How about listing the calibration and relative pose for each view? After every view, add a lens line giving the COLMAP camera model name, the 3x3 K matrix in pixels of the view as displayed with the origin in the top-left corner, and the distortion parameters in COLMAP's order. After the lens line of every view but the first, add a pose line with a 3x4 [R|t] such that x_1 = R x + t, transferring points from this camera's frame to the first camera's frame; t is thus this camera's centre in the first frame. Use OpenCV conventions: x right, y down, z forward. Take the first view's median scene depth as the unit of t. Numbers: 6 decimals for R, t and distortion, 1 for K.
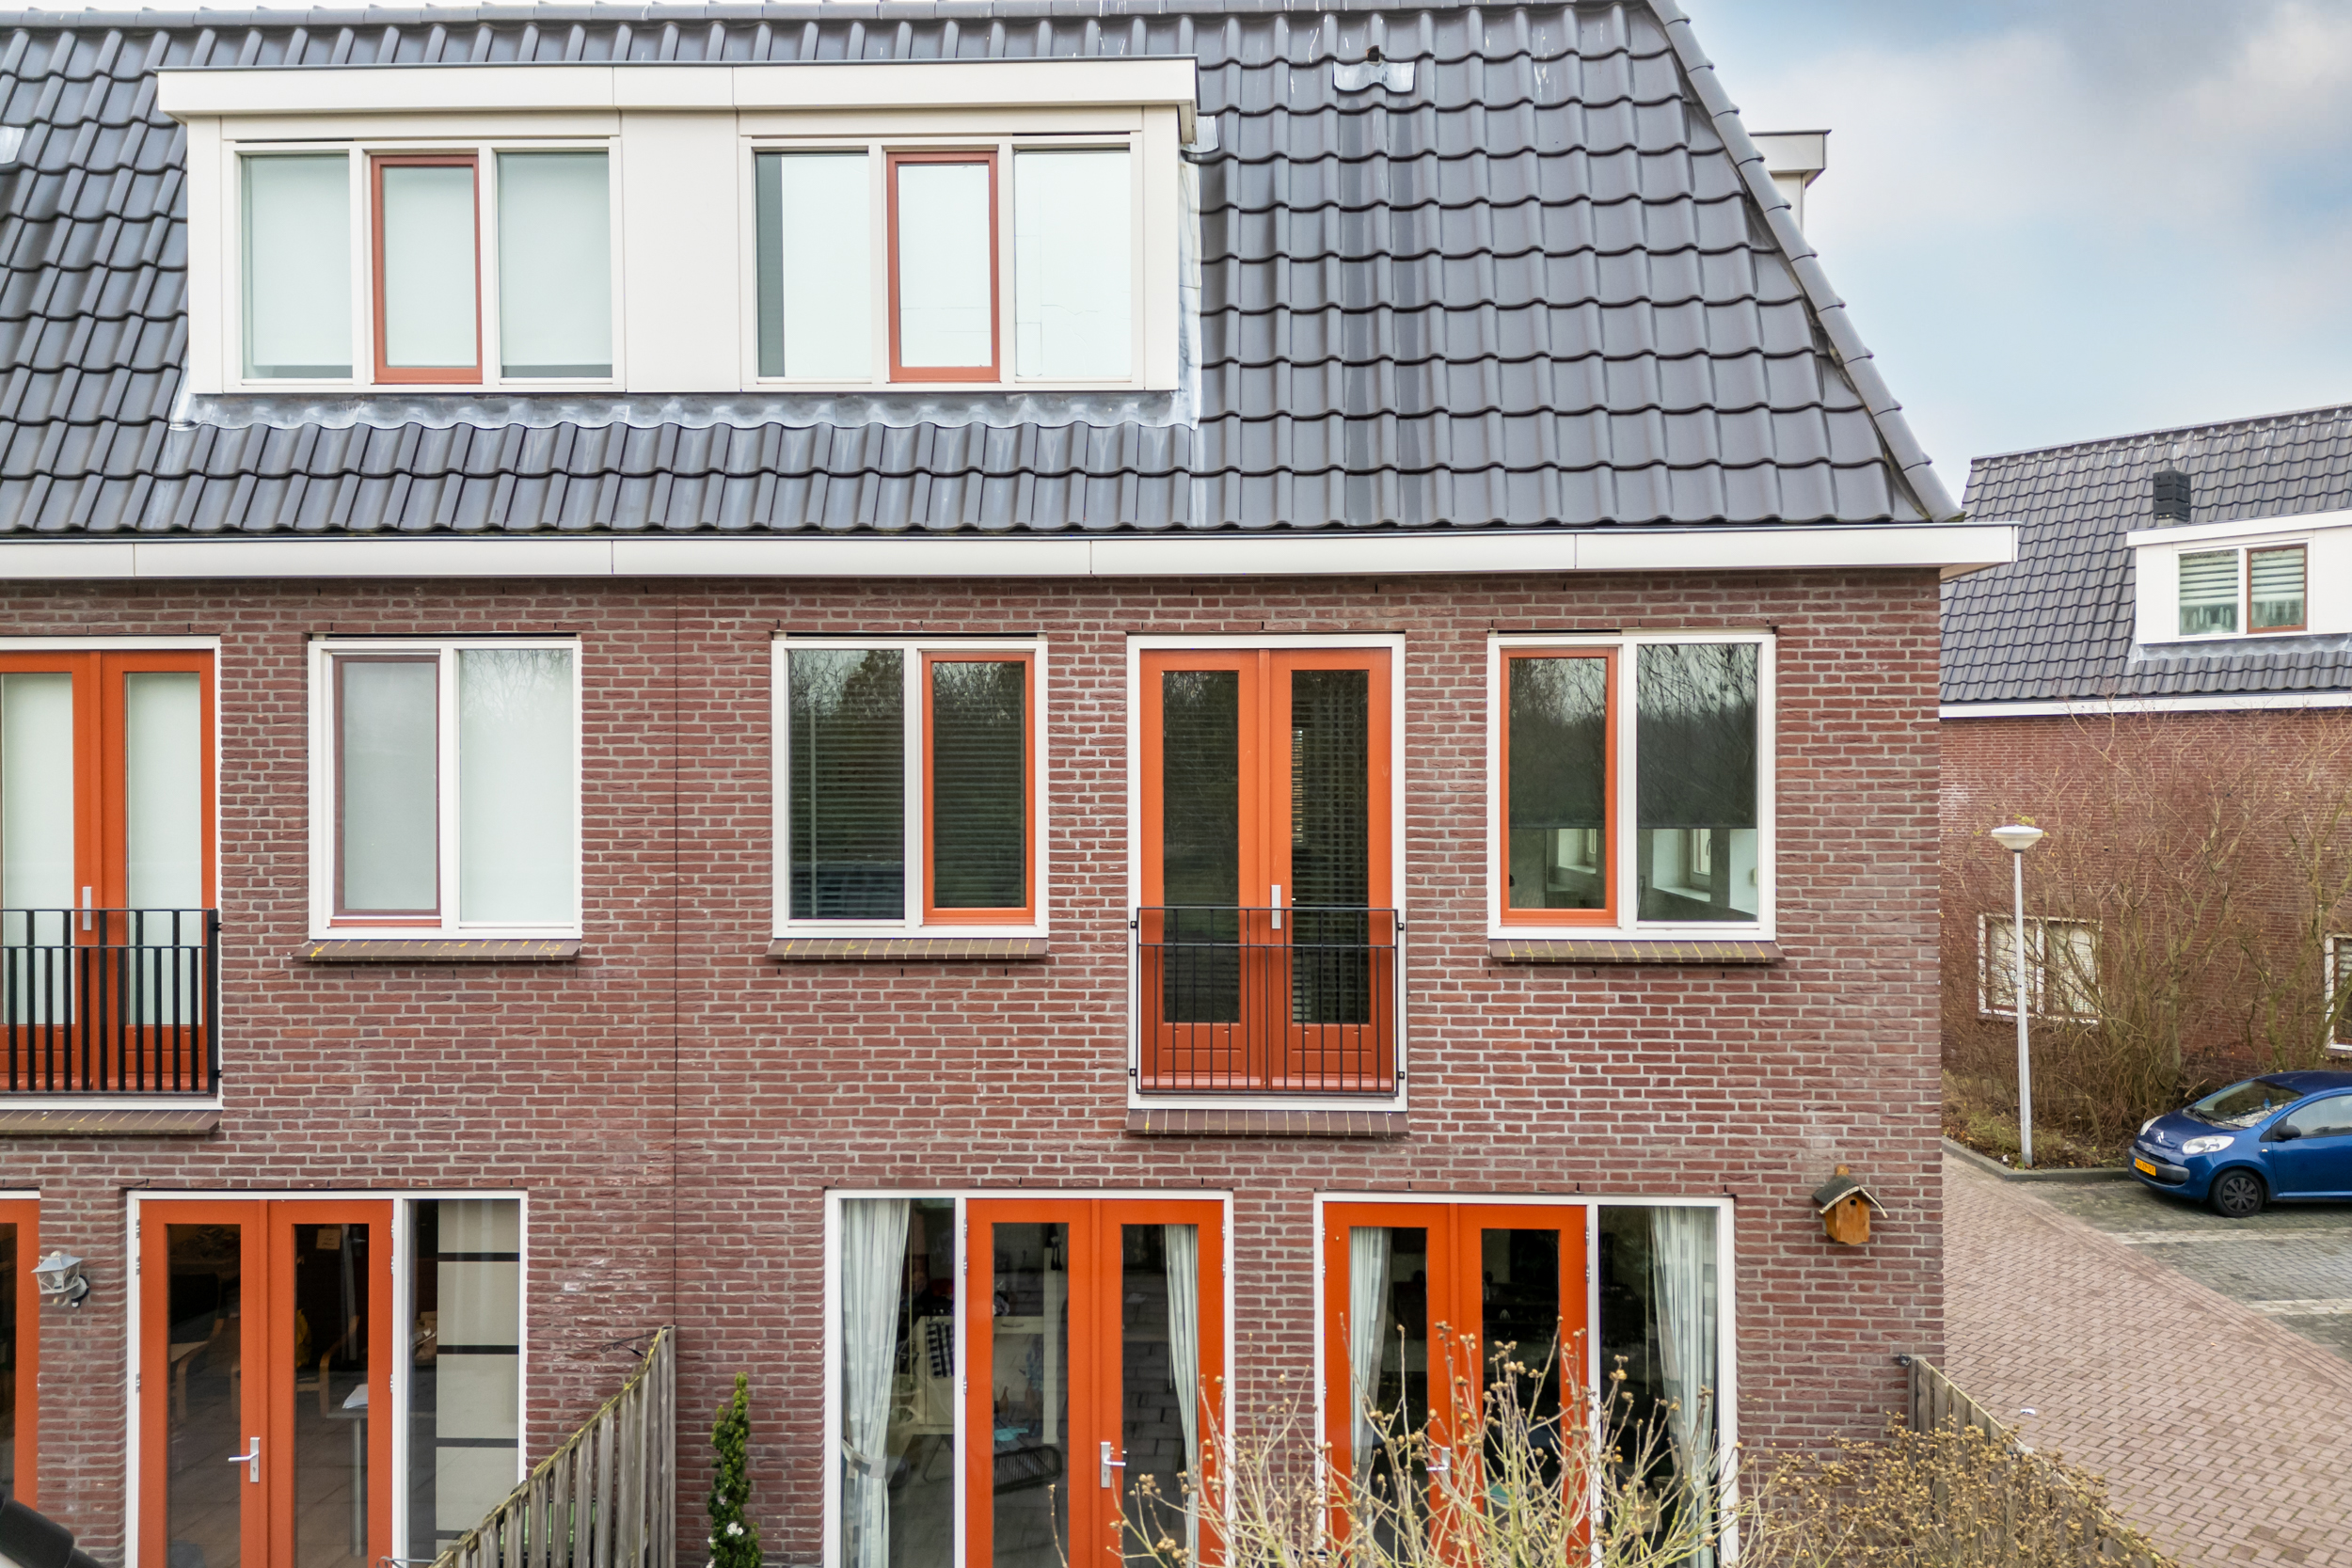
lens RADIAL K [[1620.1, 0, 1176.0], [0, 1620.1, 784.0], [0, 0, 1]] dist [0.134531, -0.232067]
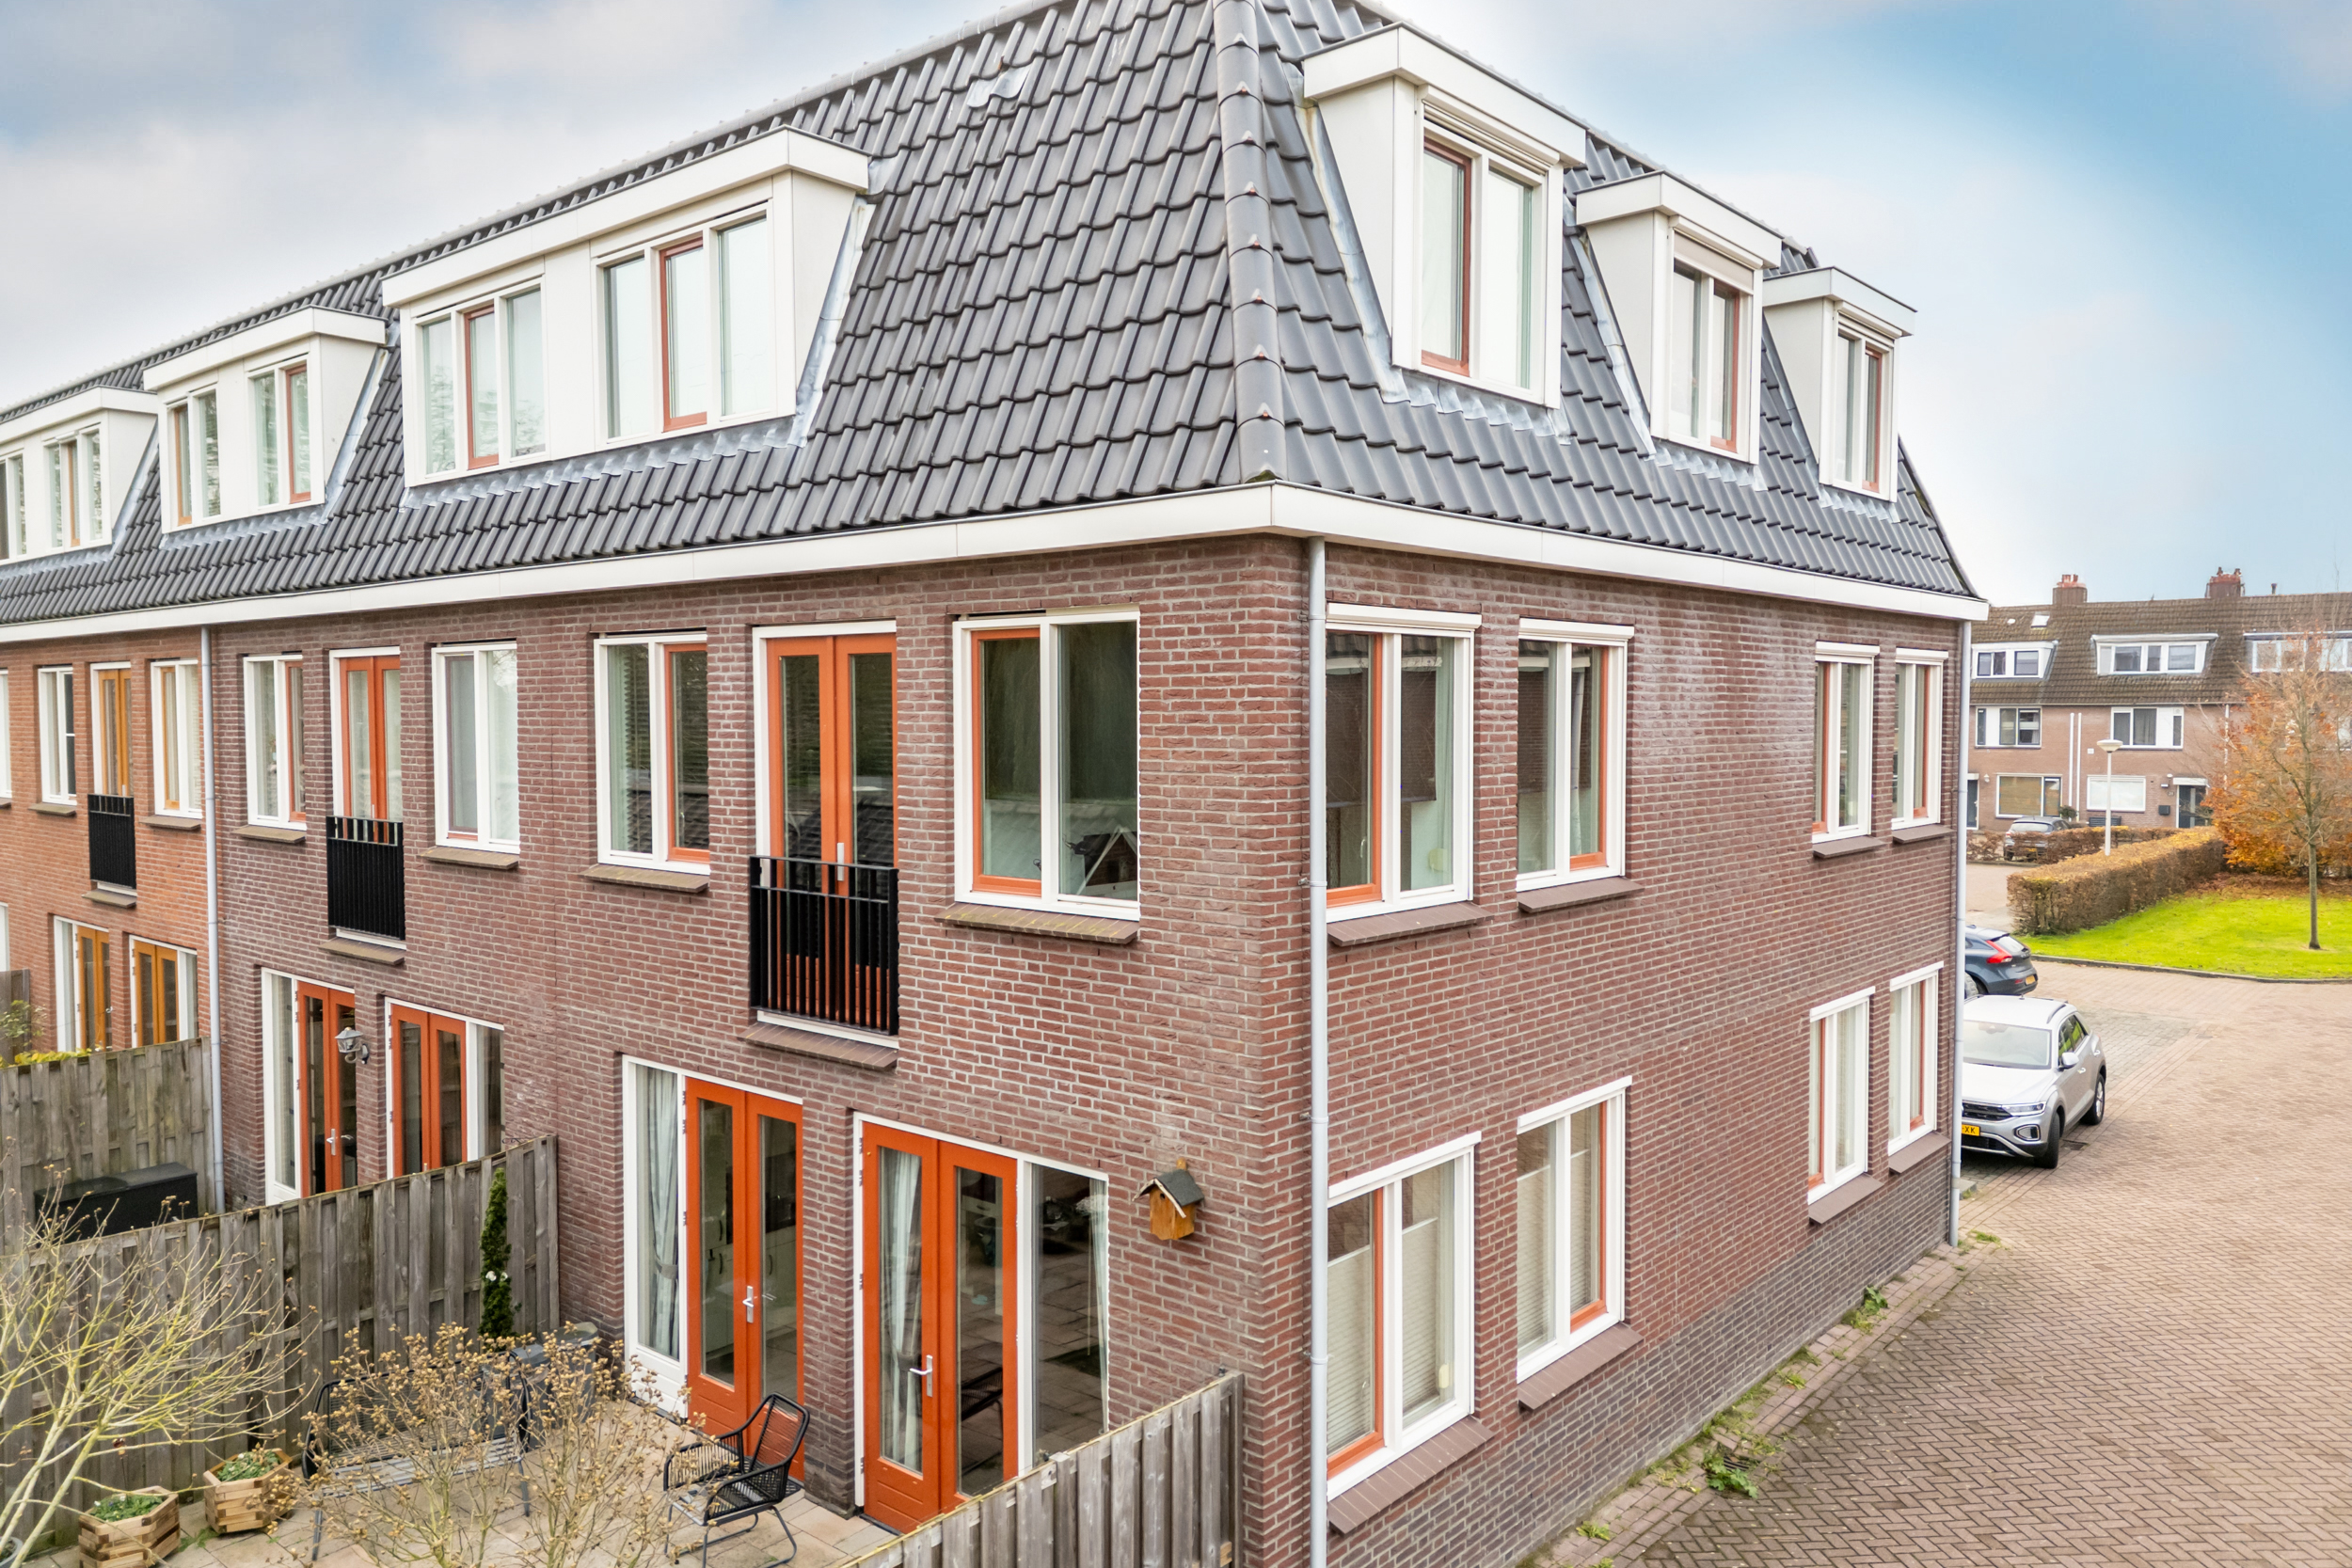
lens RADIAL K [[1620.1, 0, 1176.0], [0, 1620.1, 784.0], [0, 0, 1]] dist [0.134531, -0.232067]
pose [[0.783183, 0.029189, -0.621106, 0.986272], [-0.005842, 0.999199, 0.039591, -0.026488], [0.621764, -0.027378, 0.782726, 0.253245]]
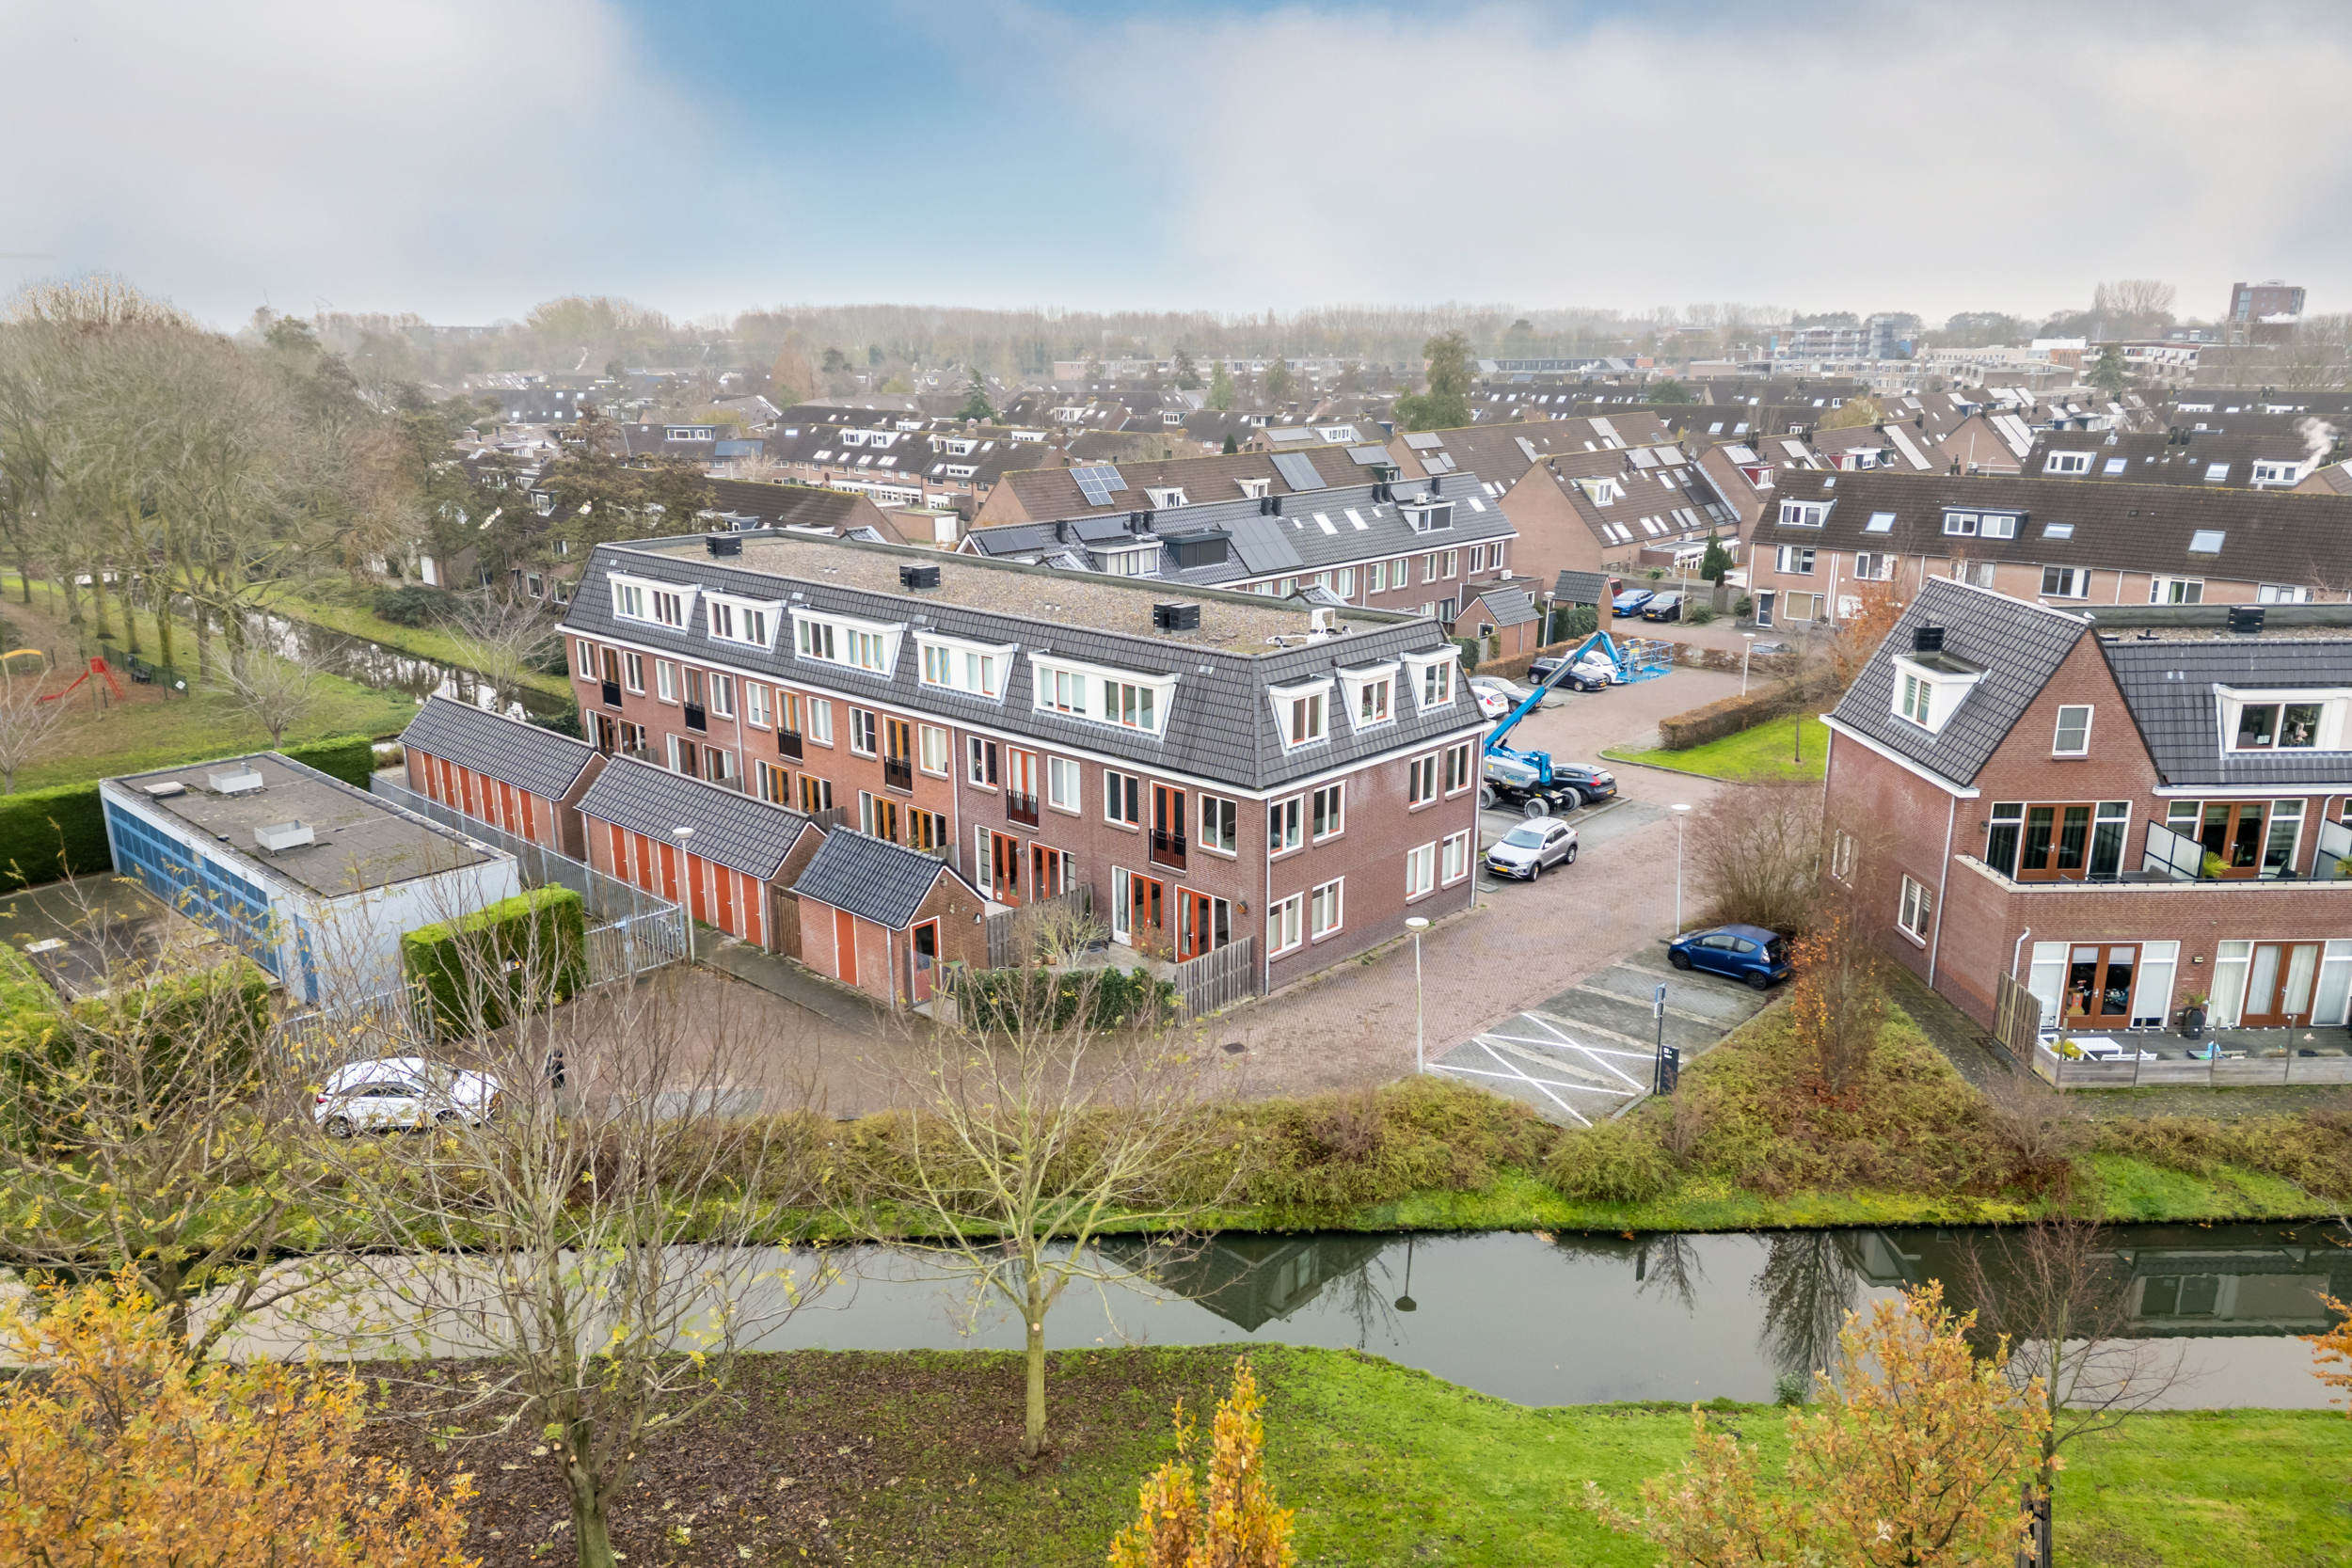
lens RADIAL K [[1620.1, 0, 1176.0], [0, 1620.1, 784.0], [0, 0, 1]] dist [0.134531, -0.232067]
pose [[0.757356, 0.175018, -0.629111, 3.501895], [-0.003812, 0.964582, 0.263757, -1.529243], [0.652992, -0.197360, 0.731198, -2.947262]]
